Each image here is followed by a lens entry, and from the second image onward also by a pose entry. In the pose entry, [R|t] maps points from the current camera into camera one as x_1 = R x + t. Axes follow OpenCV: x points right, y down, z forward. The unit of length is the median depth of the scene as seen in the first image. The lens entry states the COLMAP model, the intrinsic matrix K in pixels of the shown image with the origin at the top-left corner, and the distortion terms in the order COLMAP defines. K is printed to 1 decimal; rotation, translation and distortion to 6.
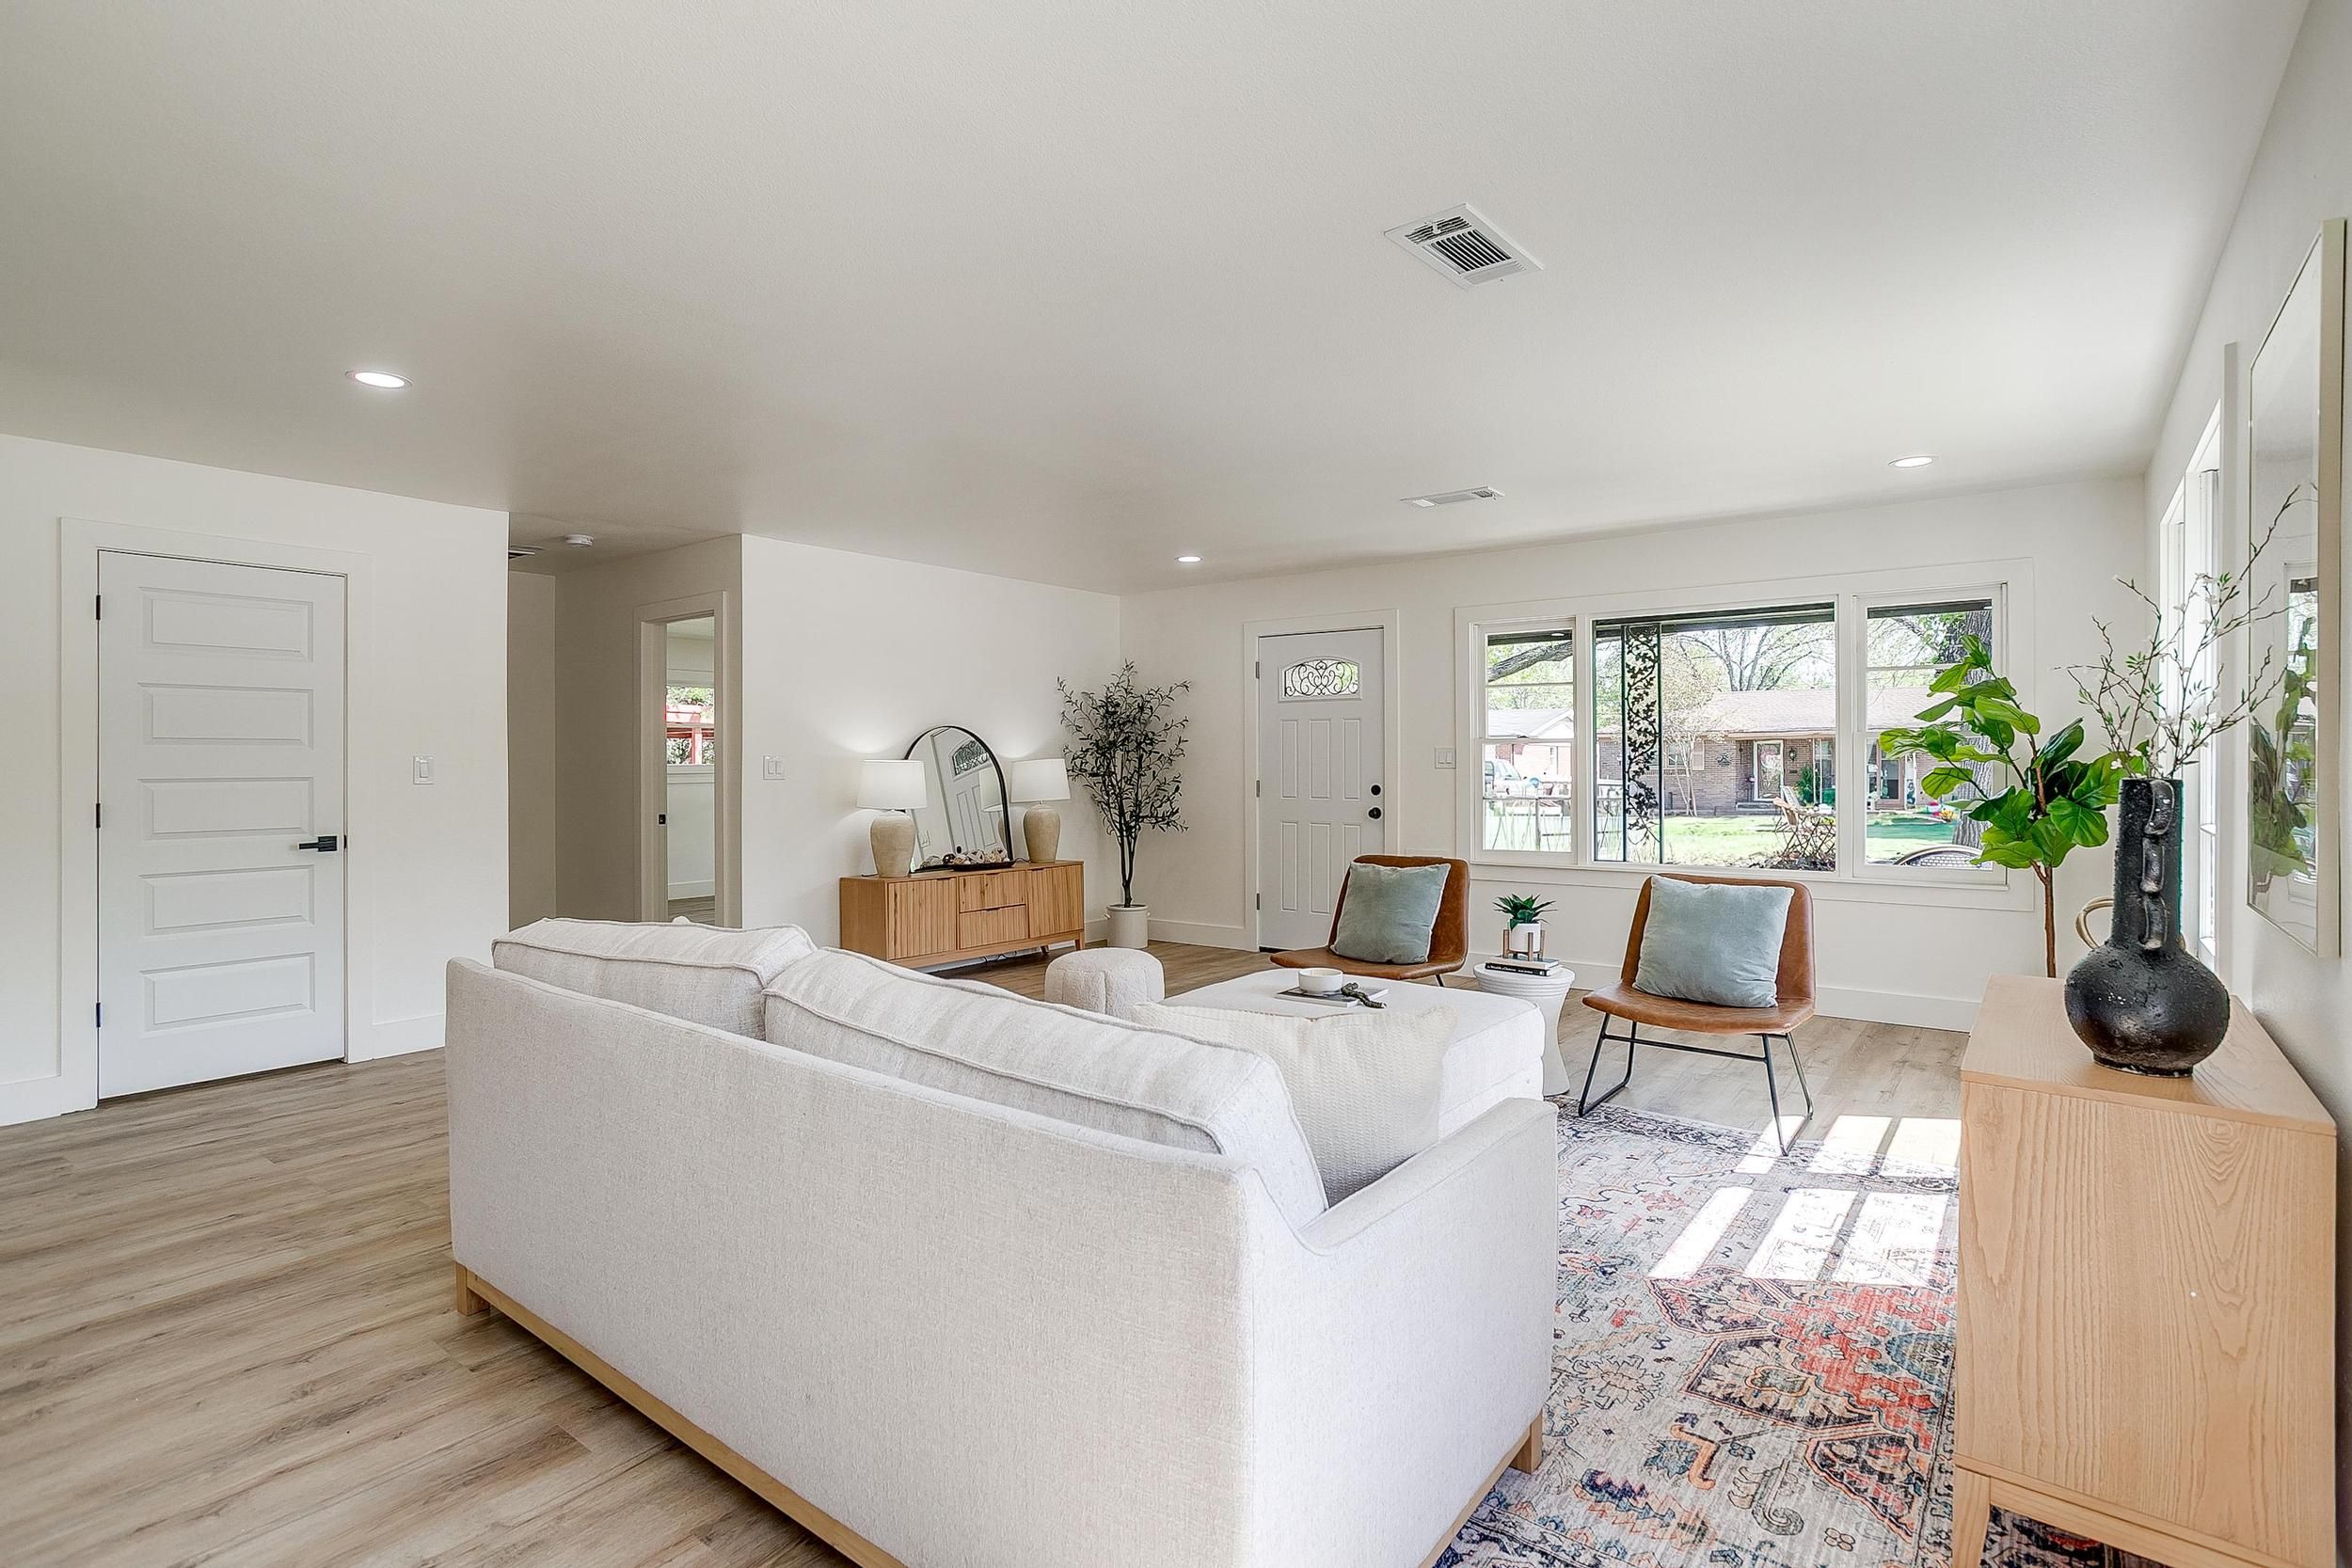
lens RADIAL K [[1140.9, 0, 1186.8], [0, 1140.9, 780.6], [0, 0, 1]] dist [-0.041281, 0.019189]
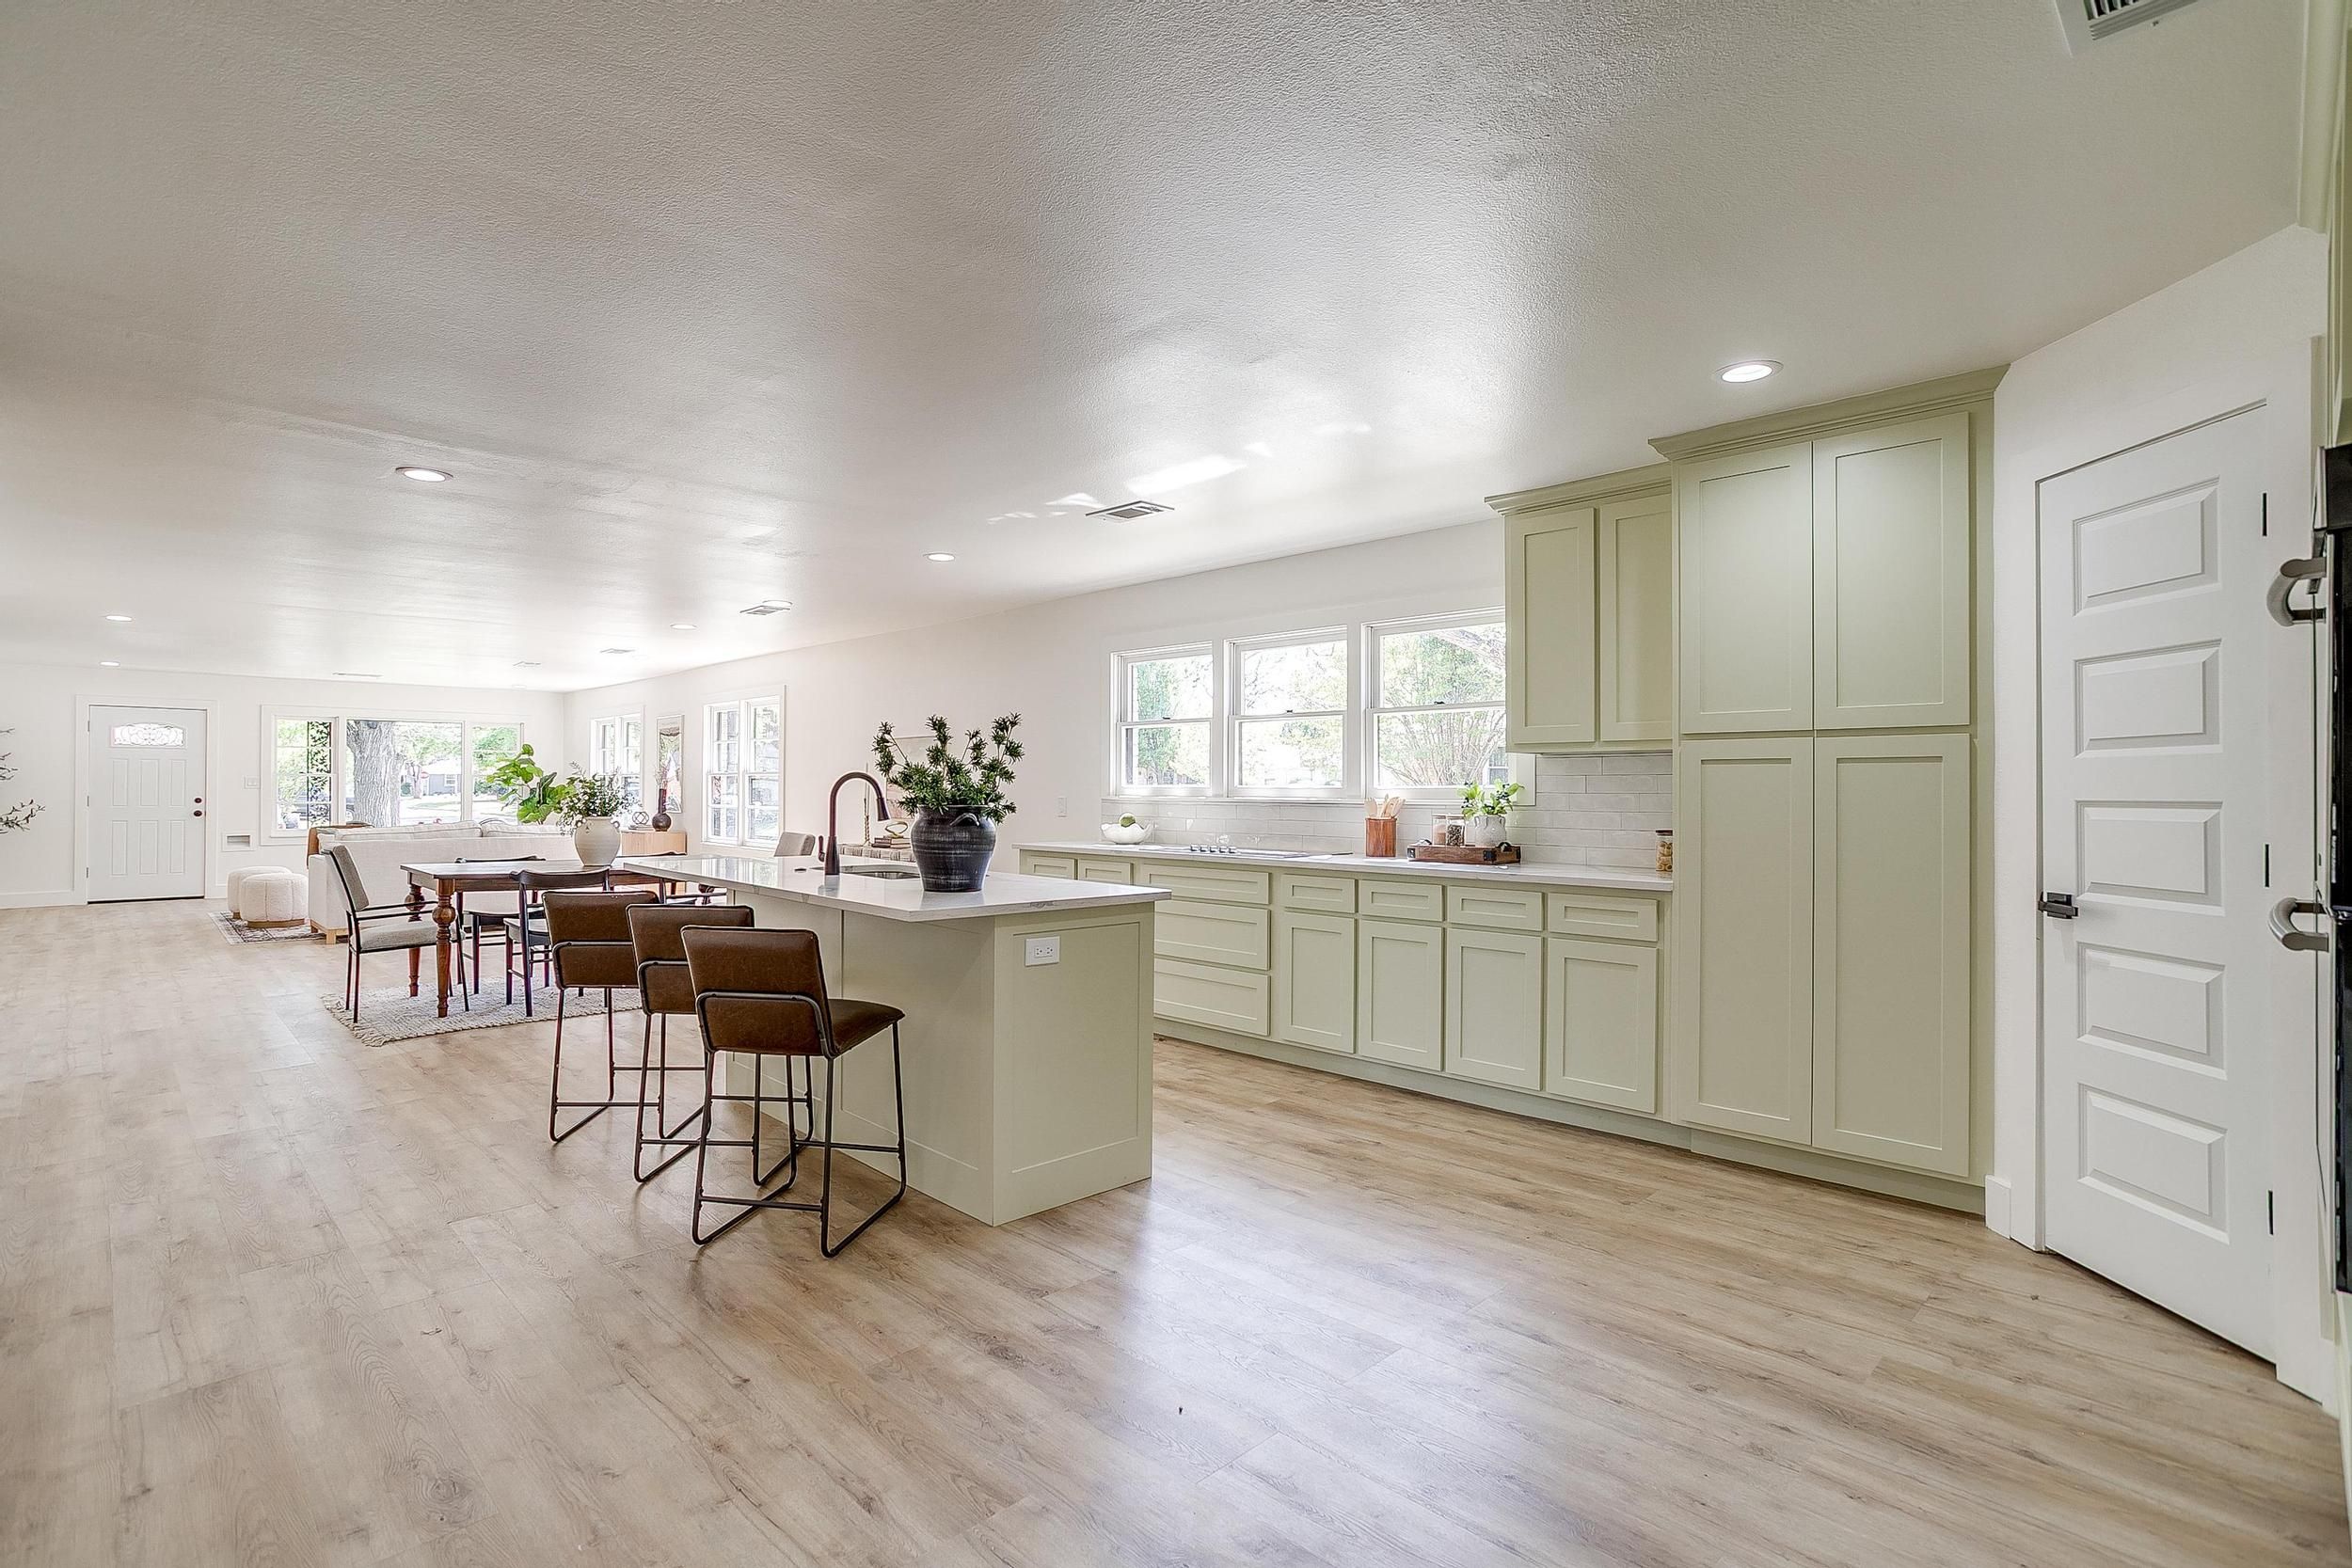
lens RADIAL K [[1140.9, 0, 1164.0], [0, 1140.9, 762.8], [0, 0, 1]] dist [-0.041281, 0.019189]
pose [[0.147043, 0.025937, 0.988790, -1.981936], [0.014521, 0.999492, -0.028377, 0.030337], [-0.989023, 0.018531, 0.146592, -1.082378]]
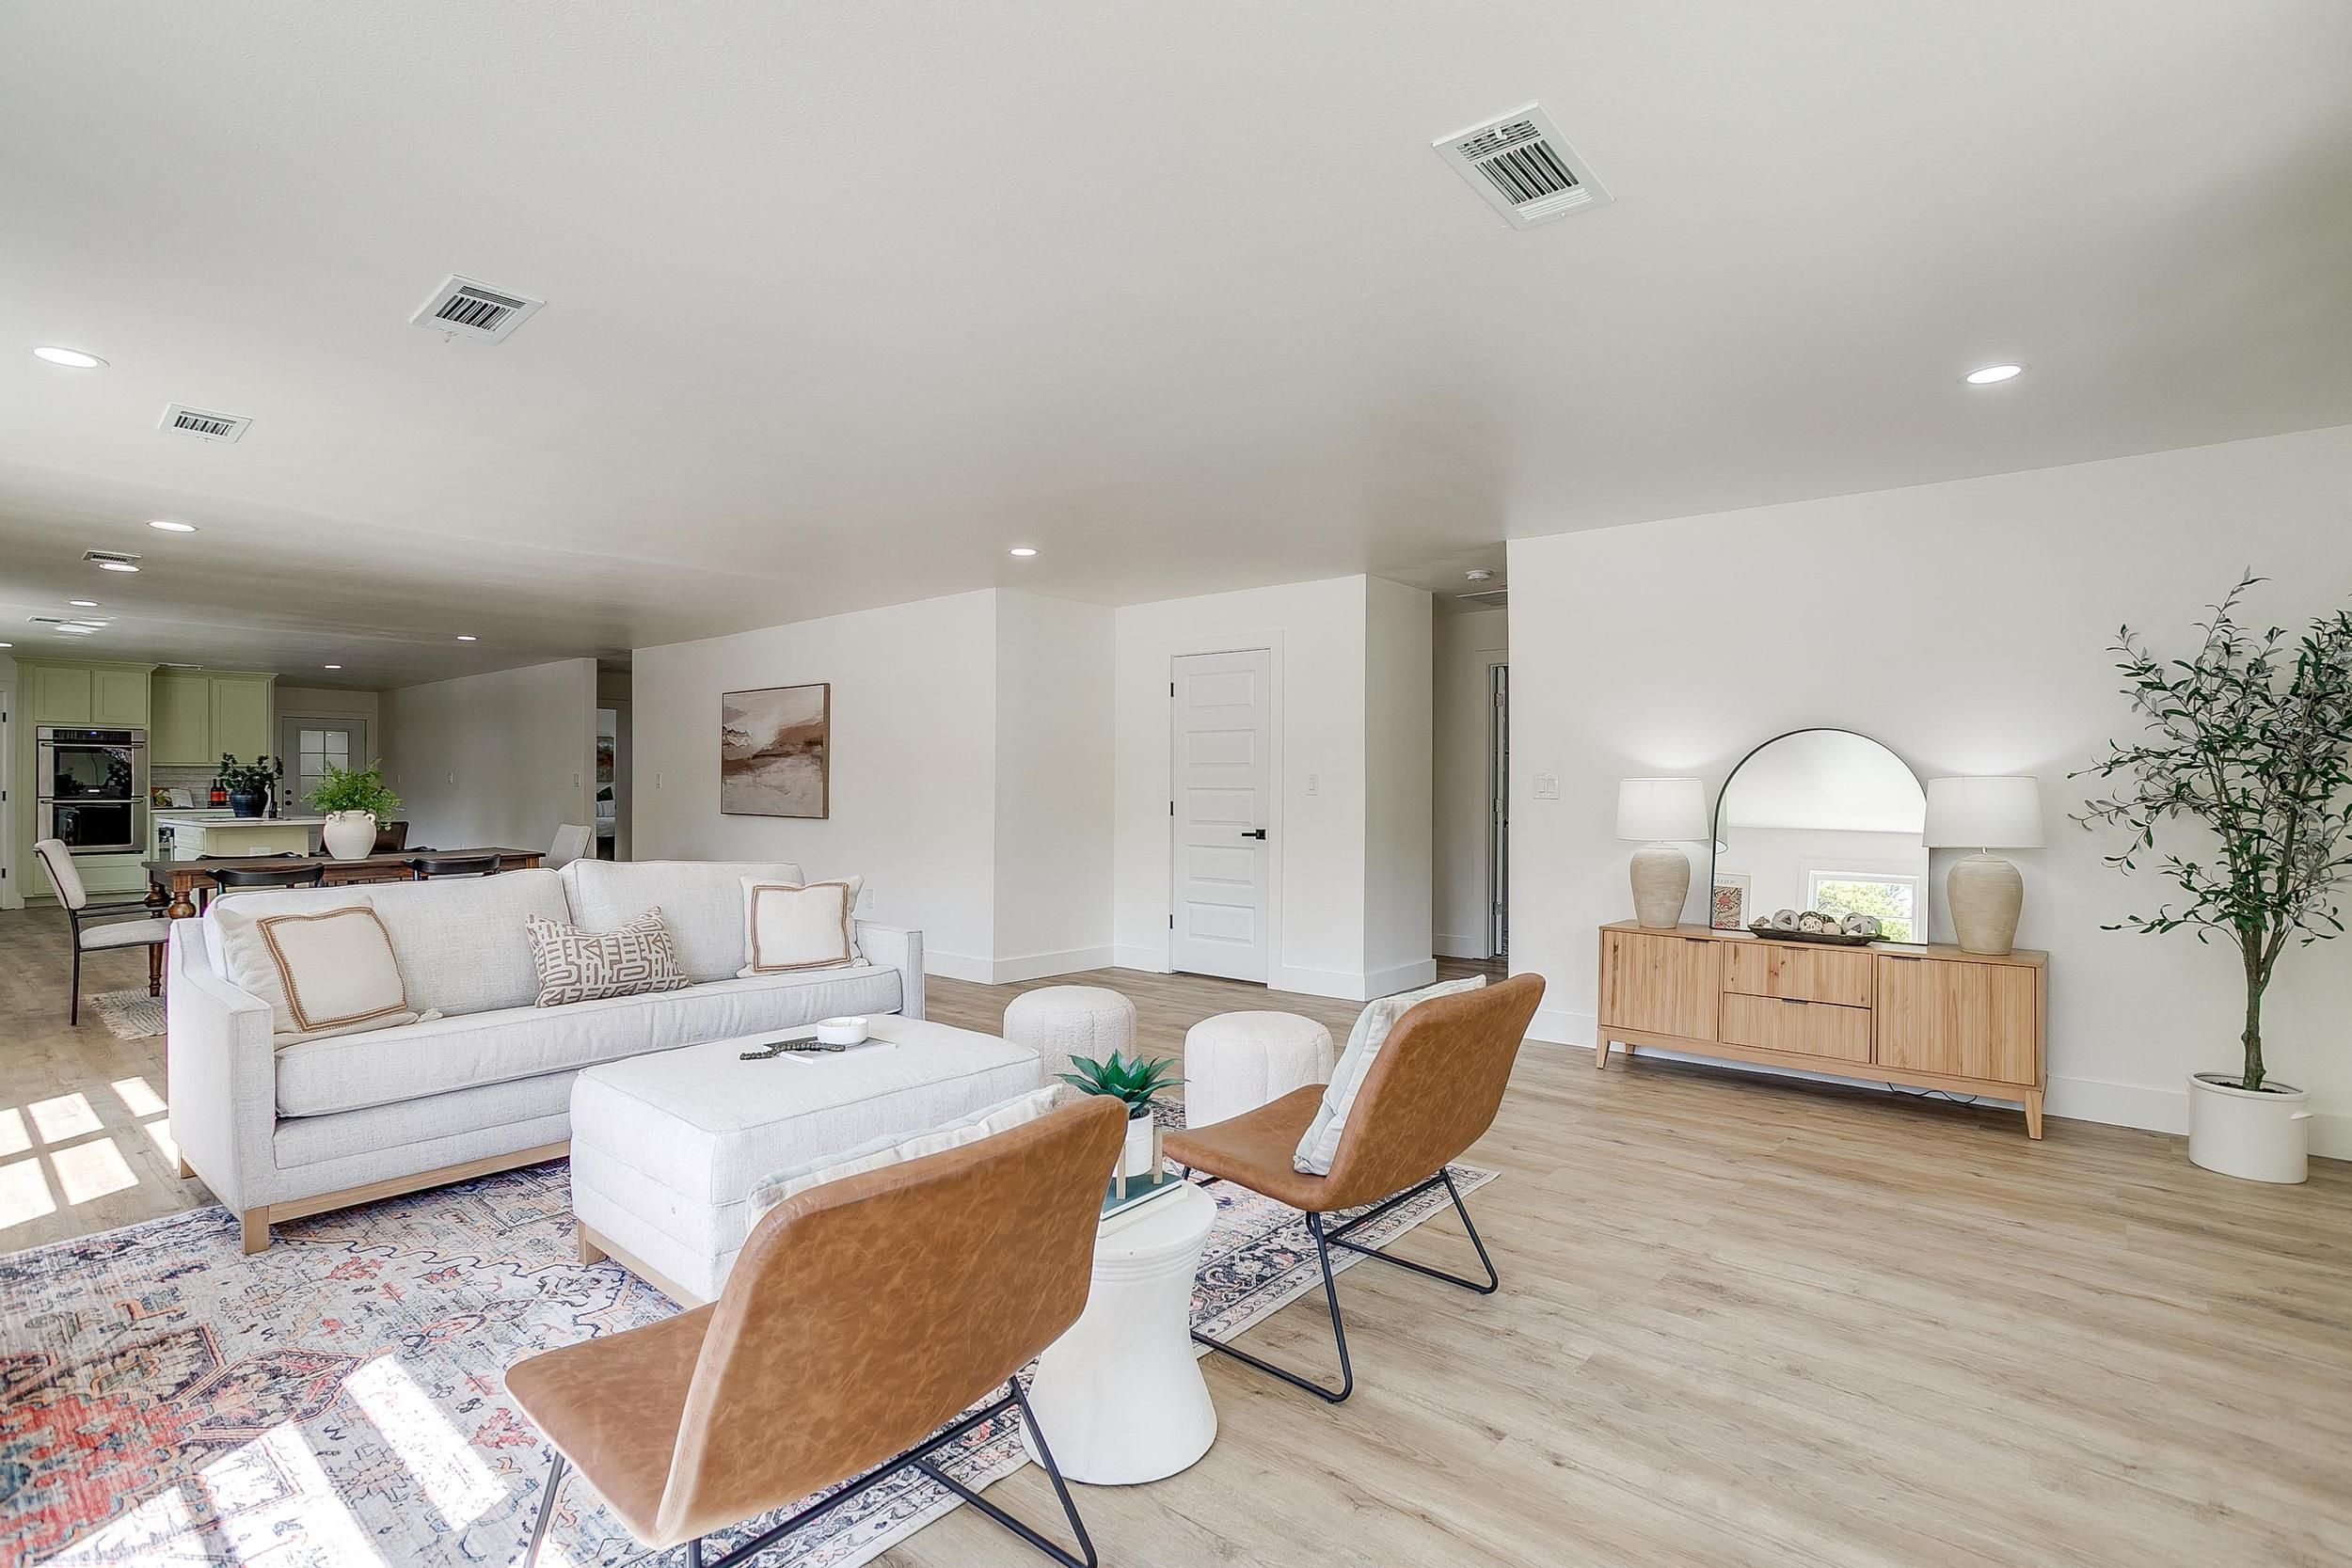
lens RADIAL K [[1140.9, 0, 1186.9], [0, 1140.9, 774.4], [0, 0, 1]] dist [-0.041281, 0.019189]
pose [[-0.043854, -0.000421, -0.999038, 0.740315], [-0.018749, 0.999824, 0.000401, -0.019753], [0.998862, 0.018748, -0.043854, 0.982990]]
